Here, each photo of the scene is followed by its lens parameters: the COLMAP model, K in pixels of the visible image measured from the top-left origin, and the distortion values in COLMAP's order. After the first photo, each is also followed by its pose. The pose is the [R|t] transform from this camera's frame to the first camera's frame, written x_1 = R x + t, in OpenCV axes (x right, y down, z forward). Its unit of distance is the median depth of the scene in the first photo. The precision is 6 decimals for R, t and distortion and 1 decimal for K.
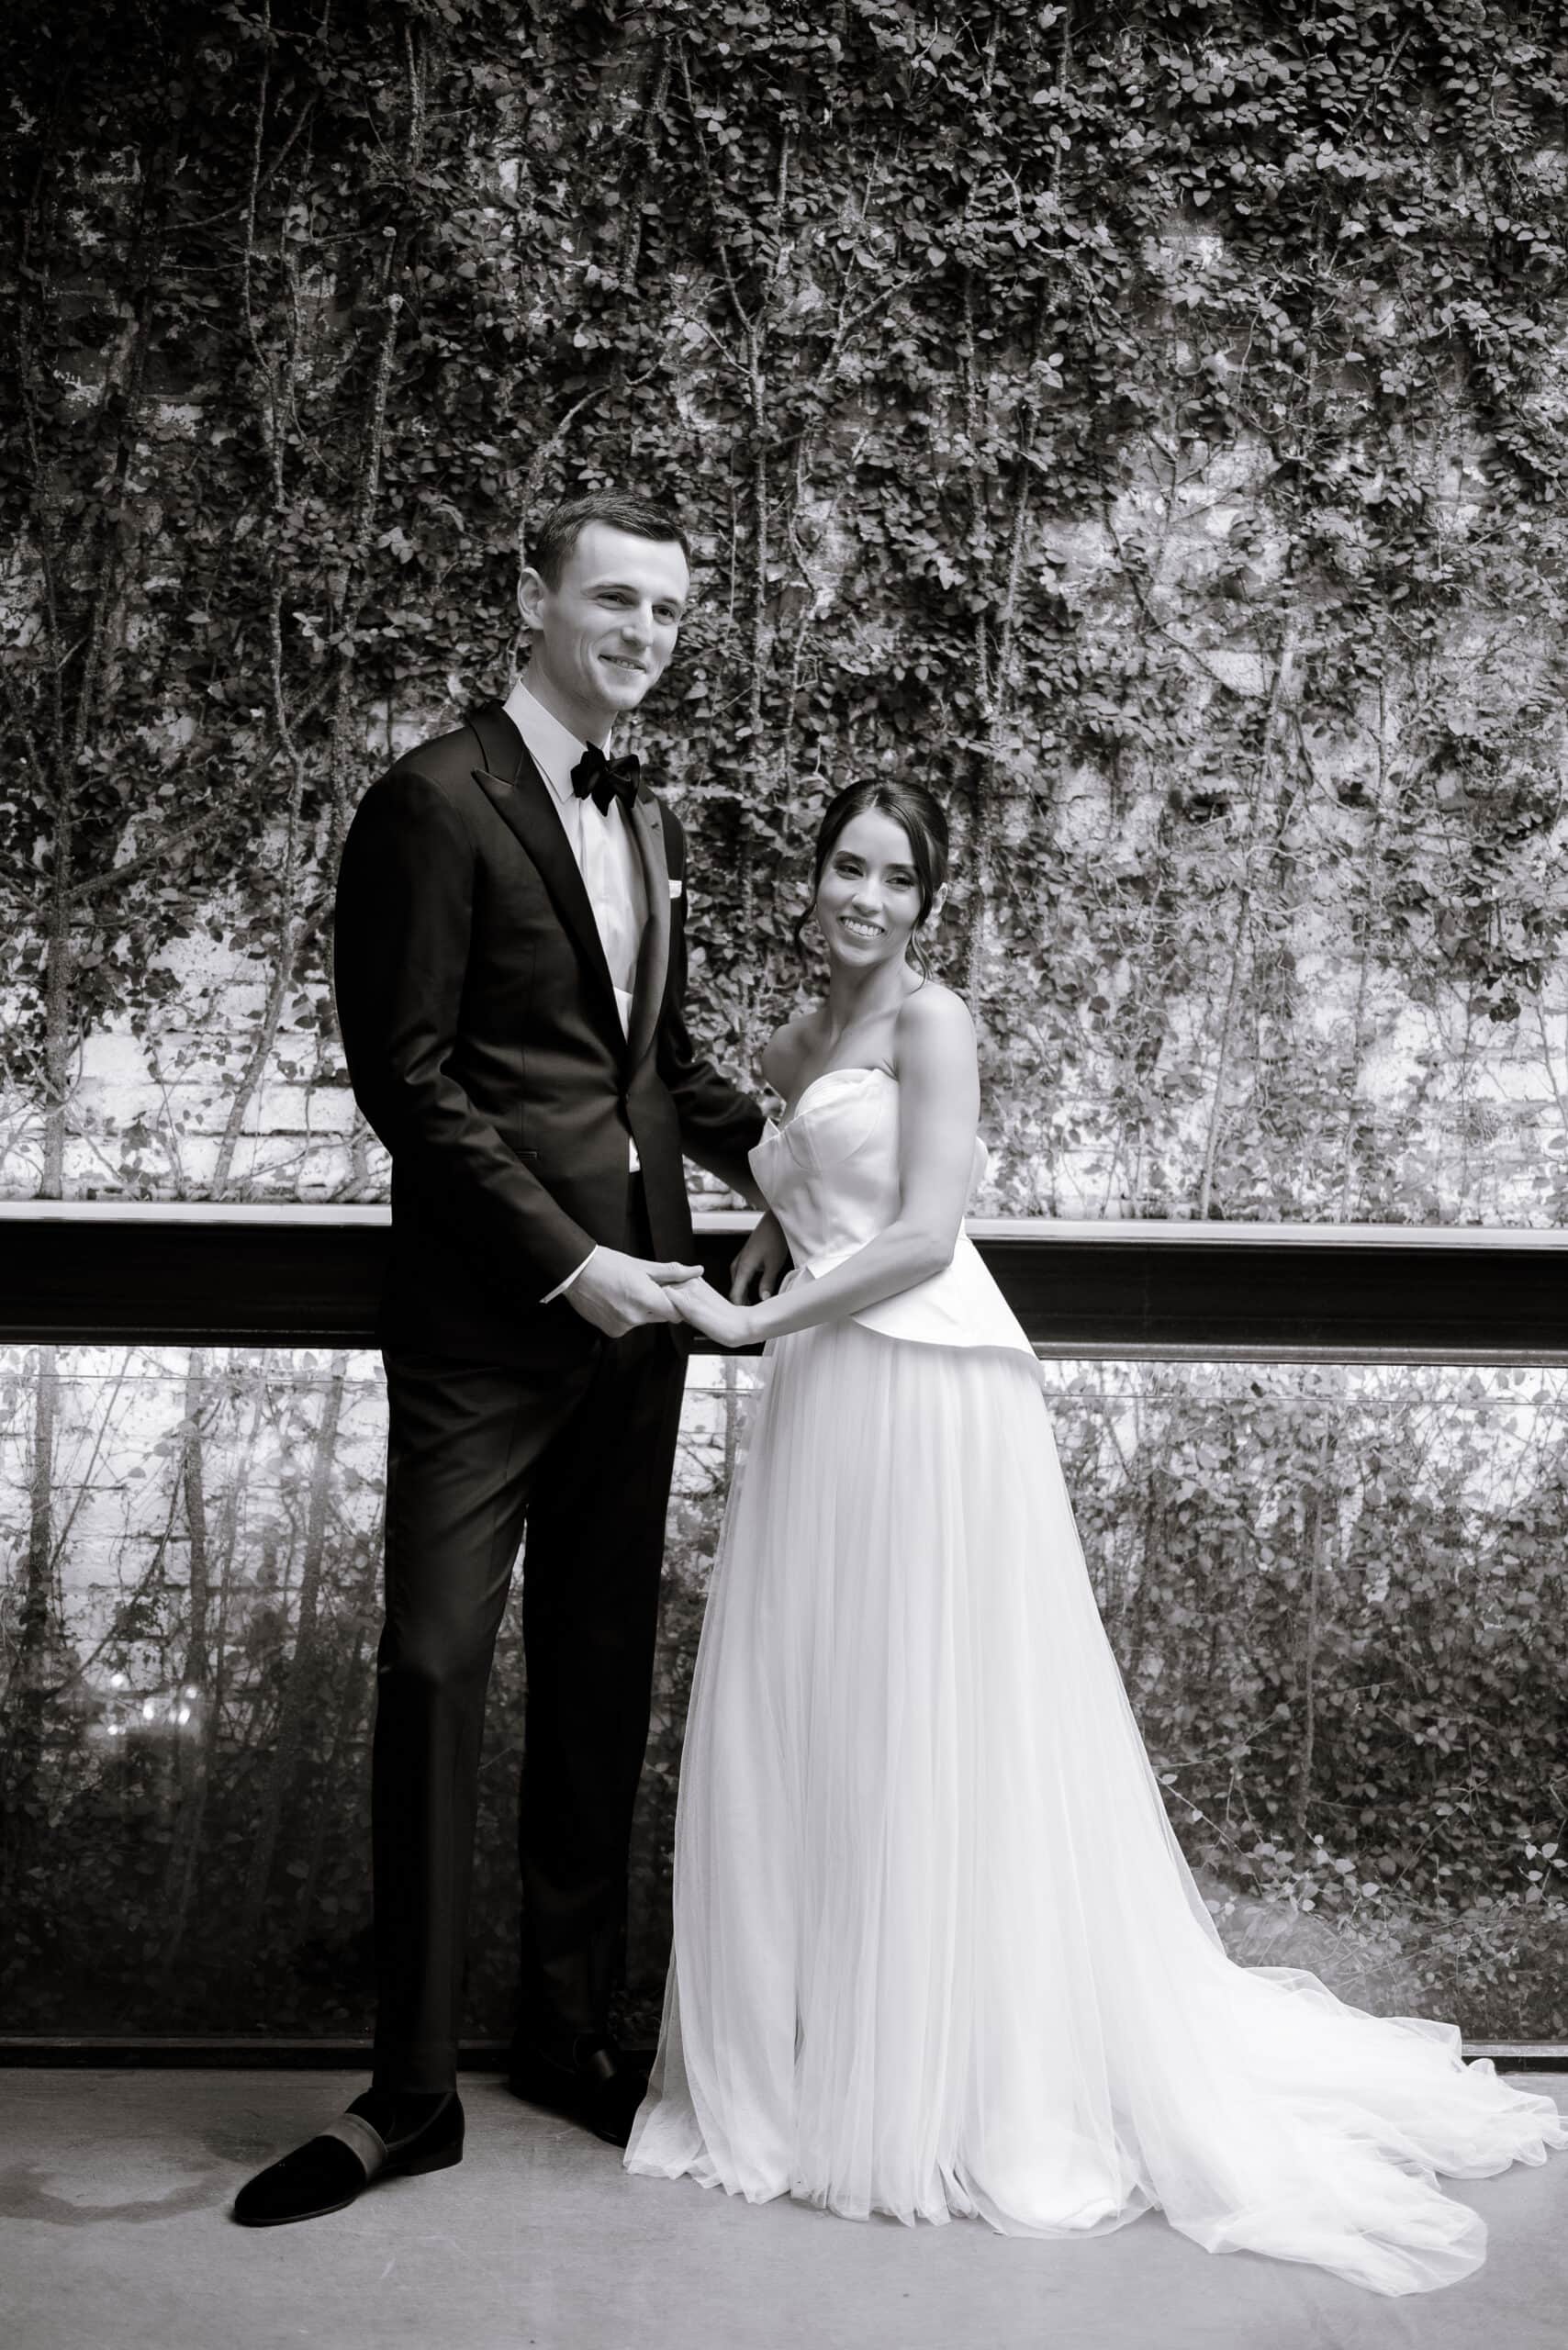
lens RADIAL K [[3469.2, 0, 778.2], [0, 3469.2, 1181.7], [0, 0, 1]] dist [0.018581, 0.000000]
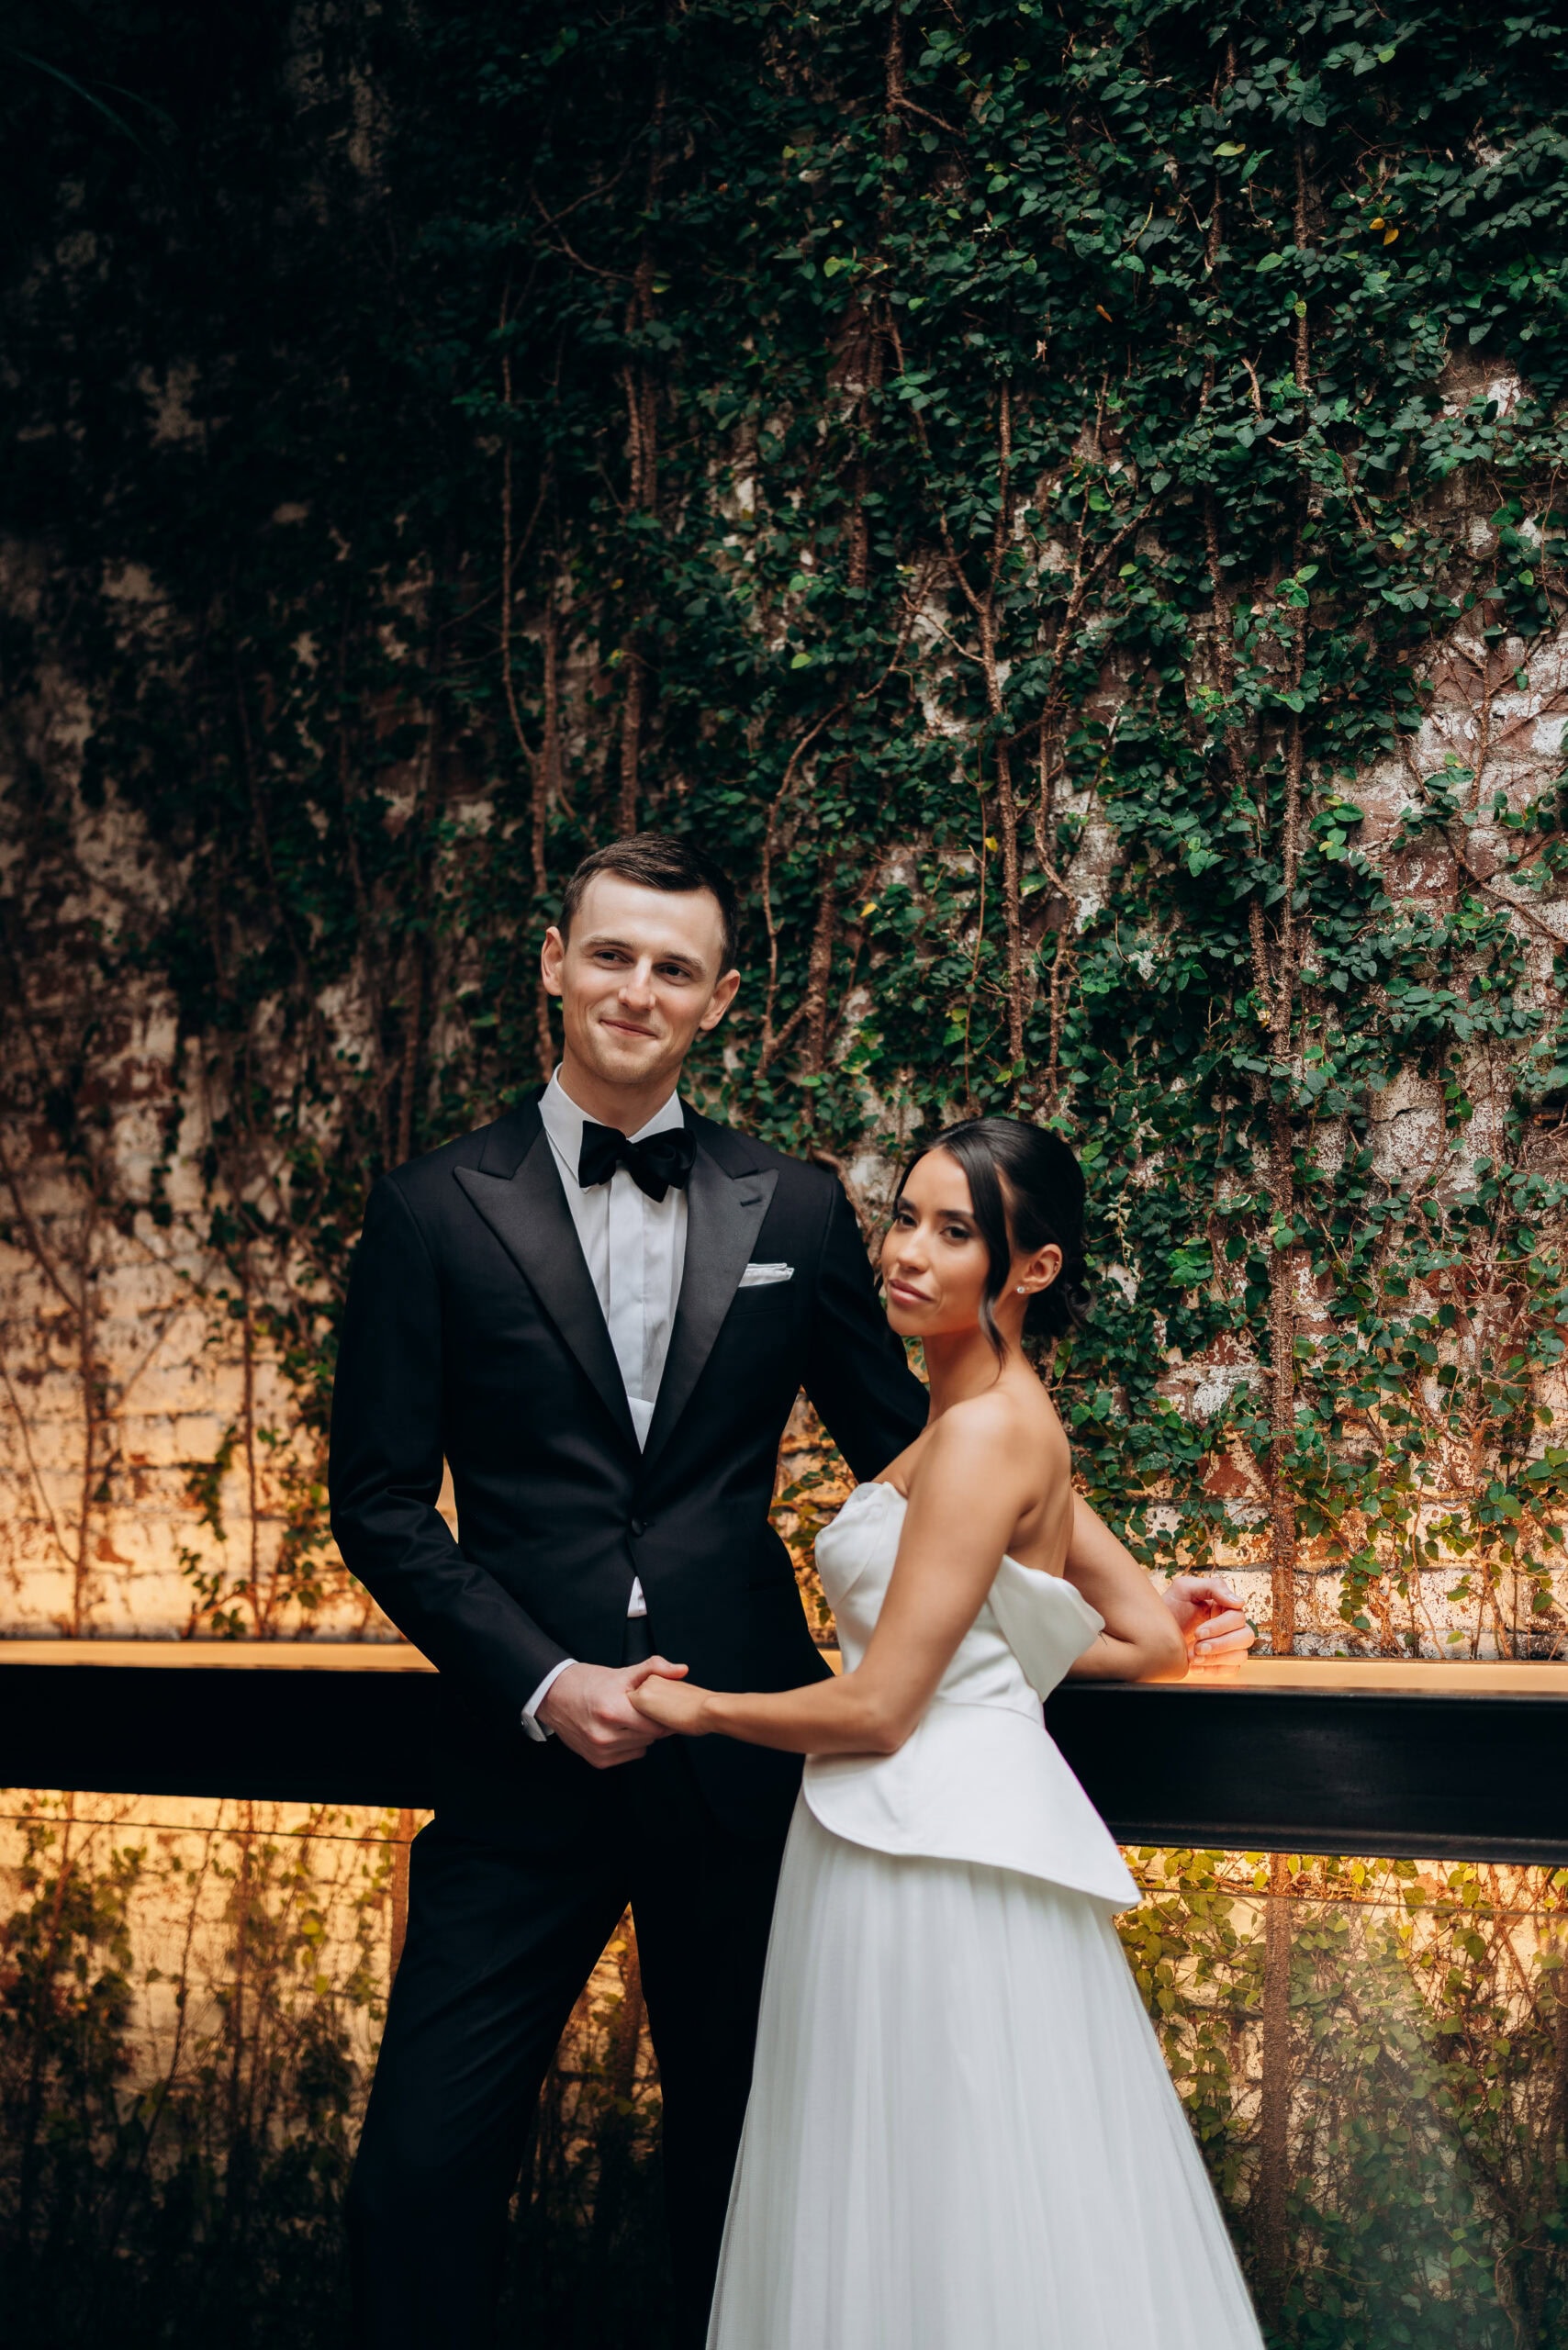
lens RADIAL K [[3469.2, 0, 783.8], [0, 3469.2, 1164.8], [0, 0, 1]] dist [0.018581, 0.000000]
pose [[0.774637, -0.089527, -0.626037, 0.472625], [0.021789, 0.993119, -0.115061, -0.012743], [0.632030, 0.075490, 0.771258, 0.318474]]
